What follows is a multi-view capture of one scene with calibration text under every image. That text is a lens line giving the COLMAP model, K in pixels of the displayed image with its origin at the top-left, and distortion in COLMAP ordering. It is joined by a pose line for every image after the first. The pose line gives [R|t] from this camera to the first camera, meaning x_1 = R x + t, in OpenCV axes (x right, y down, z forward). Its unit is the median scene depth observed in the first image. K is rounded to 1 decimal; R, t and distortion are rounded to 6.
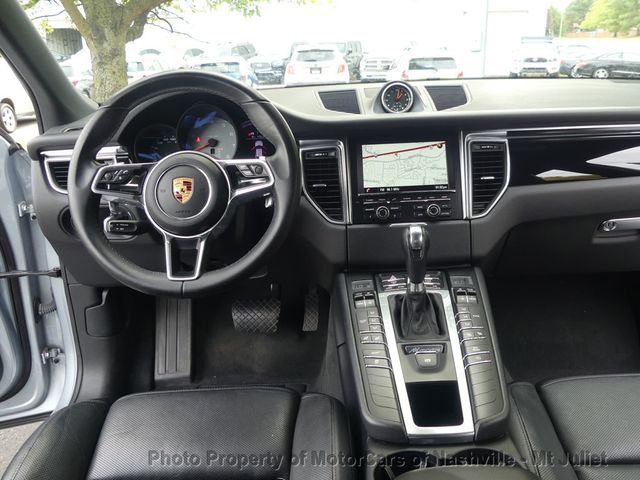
lens RADIAL K [[589.8, 0, 320.1], [0, 589.8, 244.6], [0, 0, 1]] dist [-0.021391, 0.006080]
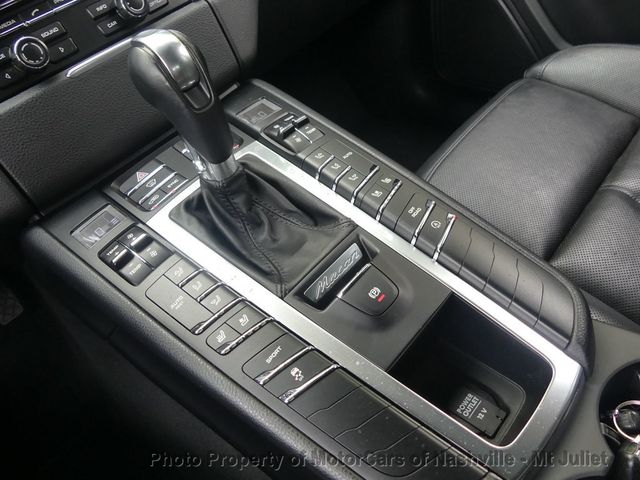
lens RADIAL K [[489.5, 0, 316.9], [0, 489.5, 240.3], [0, 0, 1]] dist [0.000148, -0.000466]
pose [[0.653940, -0.588525, 0.475395, -0.002336], [0.407561, 0.803446, 0.434014, -0.015403], [-0.637382, -0.090067, 0.765266, 0.592752]]
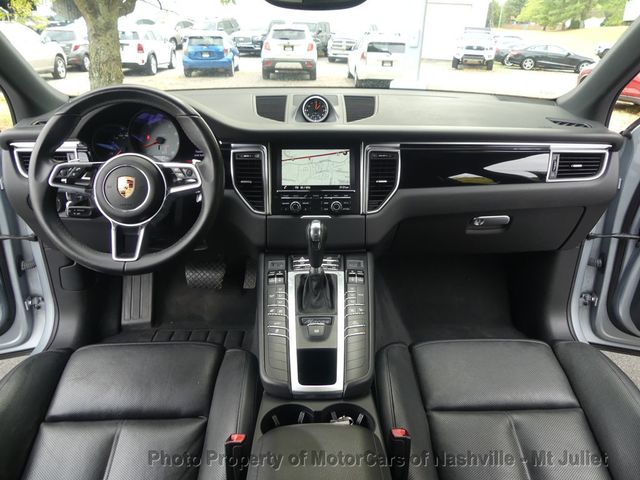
lens RADIAL K [[489.5, 0, 316.9], [0, 489.5, 240.3], [0, 0, 1]] dist [0.000148, -0.000466]
pose [[0.997942, 0.032829, 0.055083, 0.094476], [-0.037731, 0.995184, 0.090468, -0.077170], [-0.051848, -0.092360, 0.994375, -0.032755]]
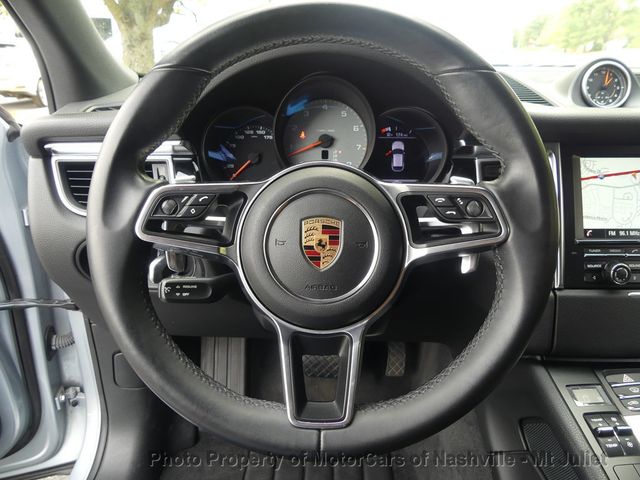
lens RADIAL K [[484.2, 0, 319.4], [0, 484.2, 237.7], [0, 0, 1]] dist [-0.017305, -0.003493]
pose [[0.998784, 0.038869, 0.030340, -0.213169], [-0.040258, 0.998102, 0.046596, -0.099588], [-0.028472, -0.047761, 0.998453, 0.510150]]
